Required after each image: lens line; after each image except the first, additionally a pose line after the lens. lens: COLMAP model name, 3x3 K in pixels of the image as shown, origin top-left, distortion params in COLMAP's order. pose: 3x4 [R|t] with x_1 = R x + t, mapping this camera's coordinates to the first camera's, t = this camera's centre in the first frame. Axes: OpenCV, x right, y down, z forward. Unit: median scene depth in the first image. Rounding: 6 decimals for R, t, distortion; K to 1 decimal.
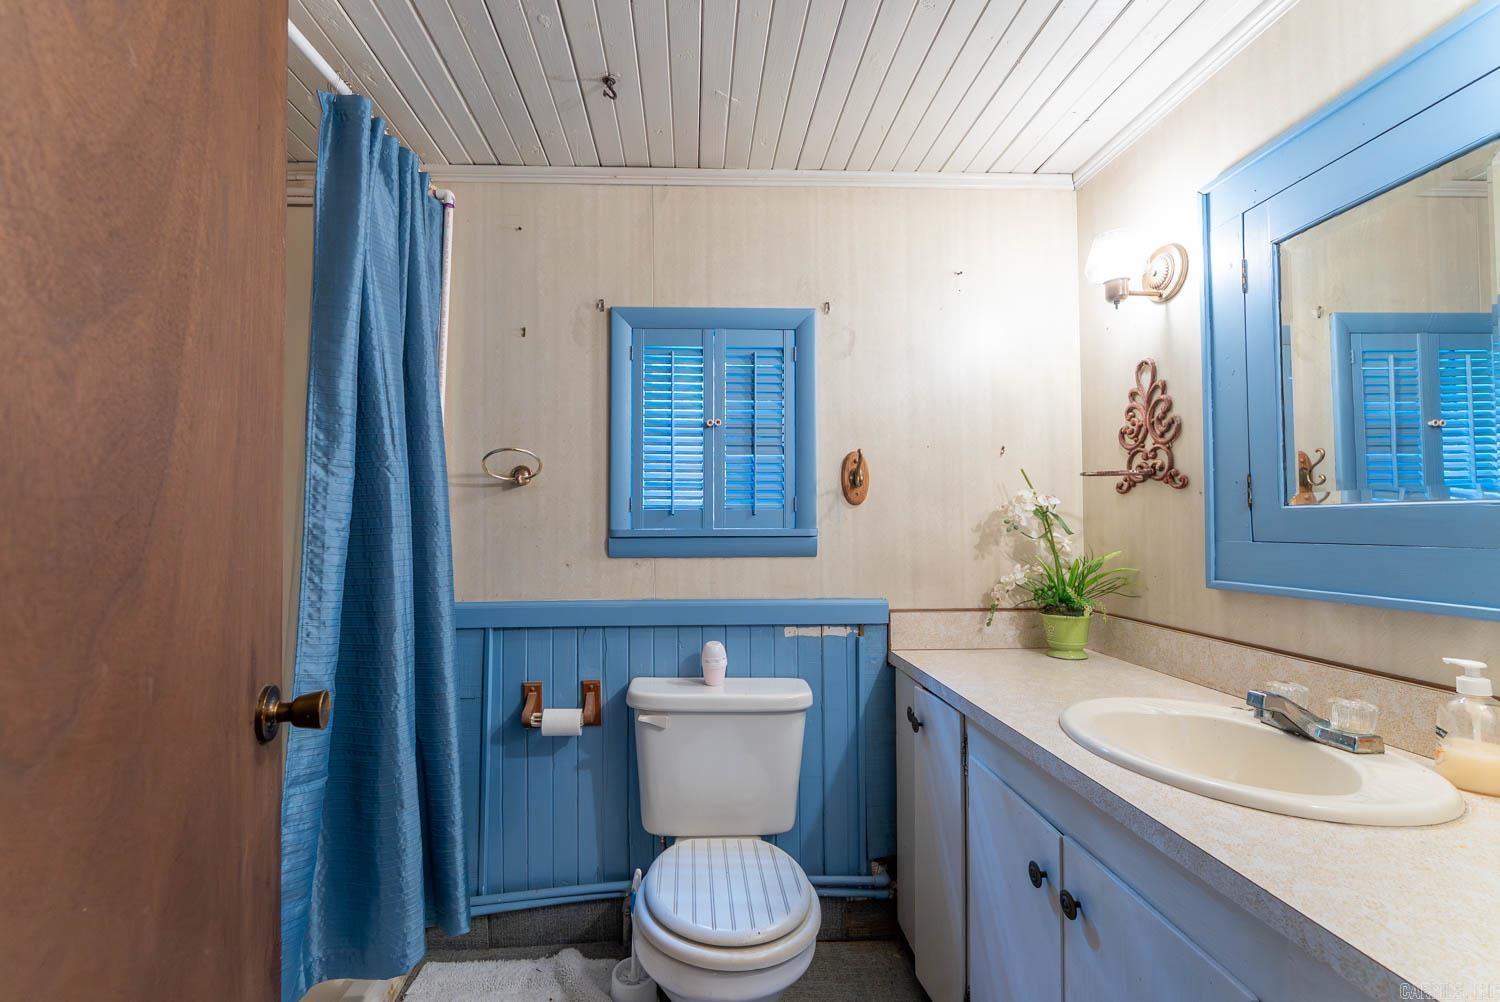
lens RADIAL K [[602.3, 0, 744.3], [0, 602.3, 504.6], [0, 0, 1]] dist [0.000453, -0.000352]
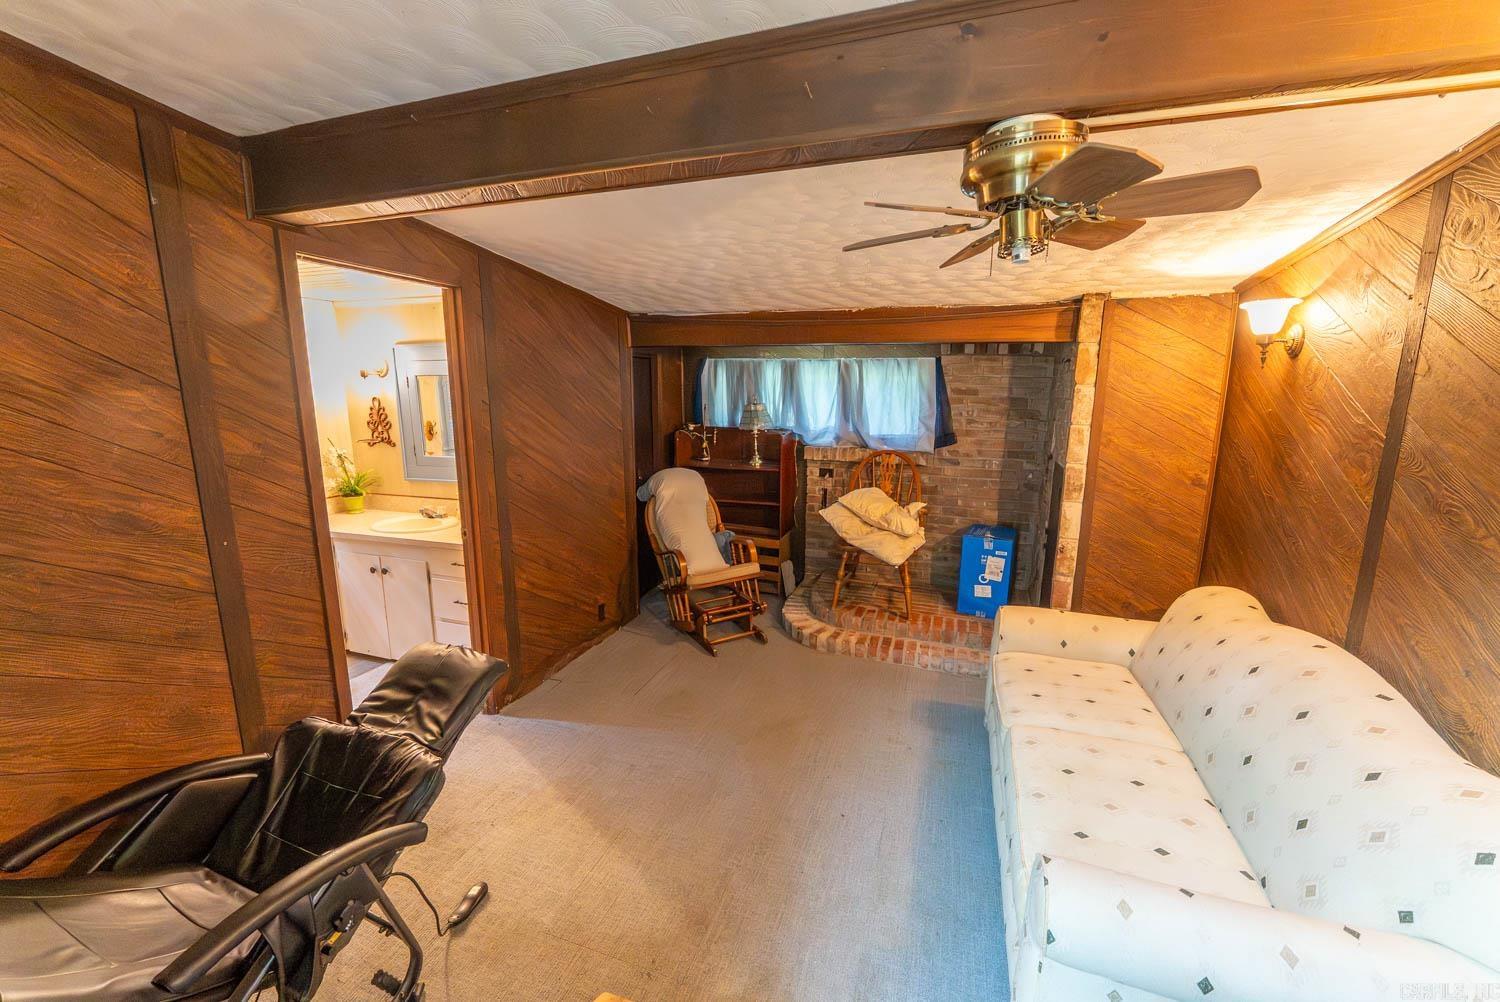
lens RADIAL K [[602.3, 0, 744.3], [0, 602.3, 504.6], [0, 0, 1]] dist [0.000453, -0.000352]
pose [[0.358645, -0.181896, 0.915581, -1.296964], [-0.033733, 0.977665, 0.207444, -0.392655], [-0.932864, -0.105284, 0.344499, -1.512993]]
